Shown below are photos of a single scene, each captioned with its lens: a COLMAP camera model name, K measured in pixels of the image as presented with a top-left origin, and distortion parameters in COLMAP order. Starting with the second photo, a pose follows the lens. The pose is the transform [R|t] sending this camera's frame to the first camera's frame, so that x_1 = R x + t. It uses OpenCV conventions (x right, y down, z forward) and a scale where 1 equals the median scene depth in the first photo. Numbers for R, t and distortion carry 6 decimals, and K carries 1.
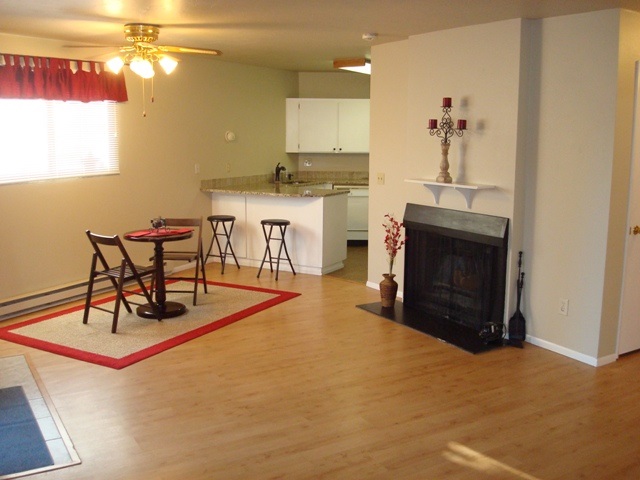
lens RADIAL K [[661.9, 0, 318.3], [0, 661.9, 241.3], [0, 0, 1]] dist [-0.112698, 0.000000]
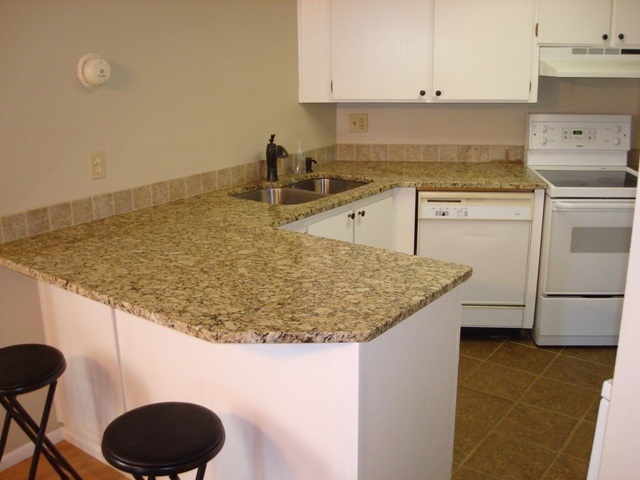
lens RADIAL K [[661.9, 0, 318.6], [0, 661.9, 234.7], [0, 0, 1]] dist [-0.112698, 0.000000]
pose [[0.990000, 0.015891, -0.140172, 0.031562], [0.000084, 0.993569, 0.113233, -0.164175], [0.141069, -0.112112, 0.983631, 0.985026]]
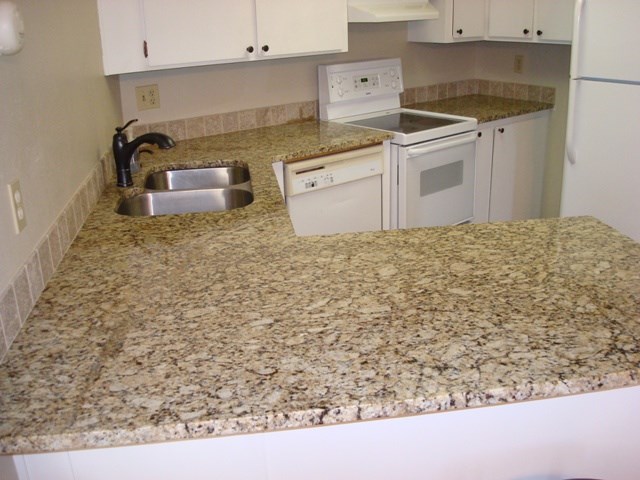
lens RADIAL K [[661.9, 0, 320.2], [0, 661.9, 245.5], [0, 0, 1]] dist [-0.112698, 0.000000]
pose [[0.794203, -0.239682, 0.558386, -0.245818], [0.134415, 0.965453, 0.223232, -0.185603], [-0.592600, -0.102236, 0.798982, 1.165685]]
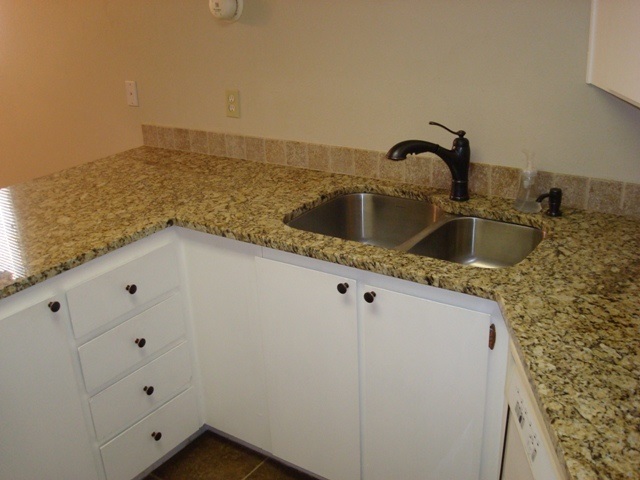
lens RADIAL K [[661.9, 0, 334.5], [0, 661.9, 243.9], [0, 0, 1]] dist [-0.112698, 0.000000]
pose [[-0.078276, 0.365612, -0.927470, 0.261779], [-0.127666, 0.918989, 0.373043, -0.251001], [0.988724, 0.147607, -0.025258, 1.533334]]
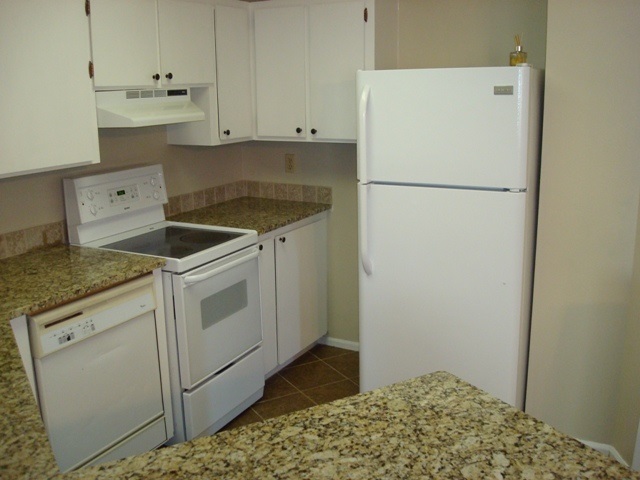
lens RADIAL K [[661.9, 0, 325.4], [0, 661.9, 237.3], [0, 0, 1]] dist [-0.112698, 0.000000]
pose [[0.506690, -0.207721, 0.836730, -0.184537], [0.158581, 0.976436, 0.146373, -0.209699], [-0.847418, 0.058524, 0.527691, 1.248628]]
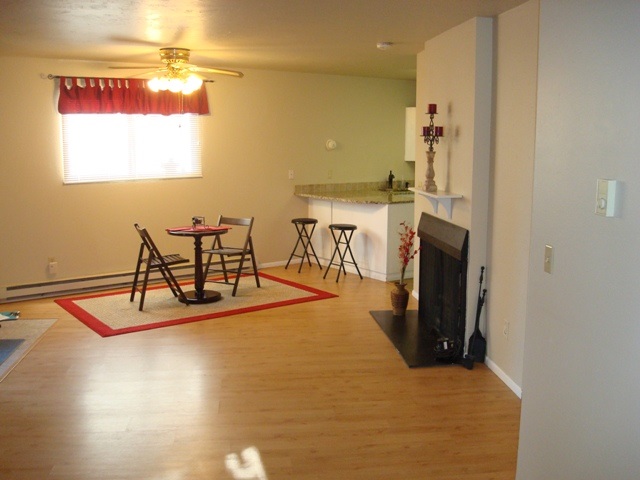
lens RADIAL K [[661.9, 0, 324.3], [0, 661.9, 243.9], [0, 0, 1]] dist [-0.112698, 0.000000]
pose [[0.910237, 0.059211, -0.409833, 0.426662], [-0.063300, 0.997988, 0.003596, -0.004876], [0.409221, 0.022669, 0.912154, 0.047093]]
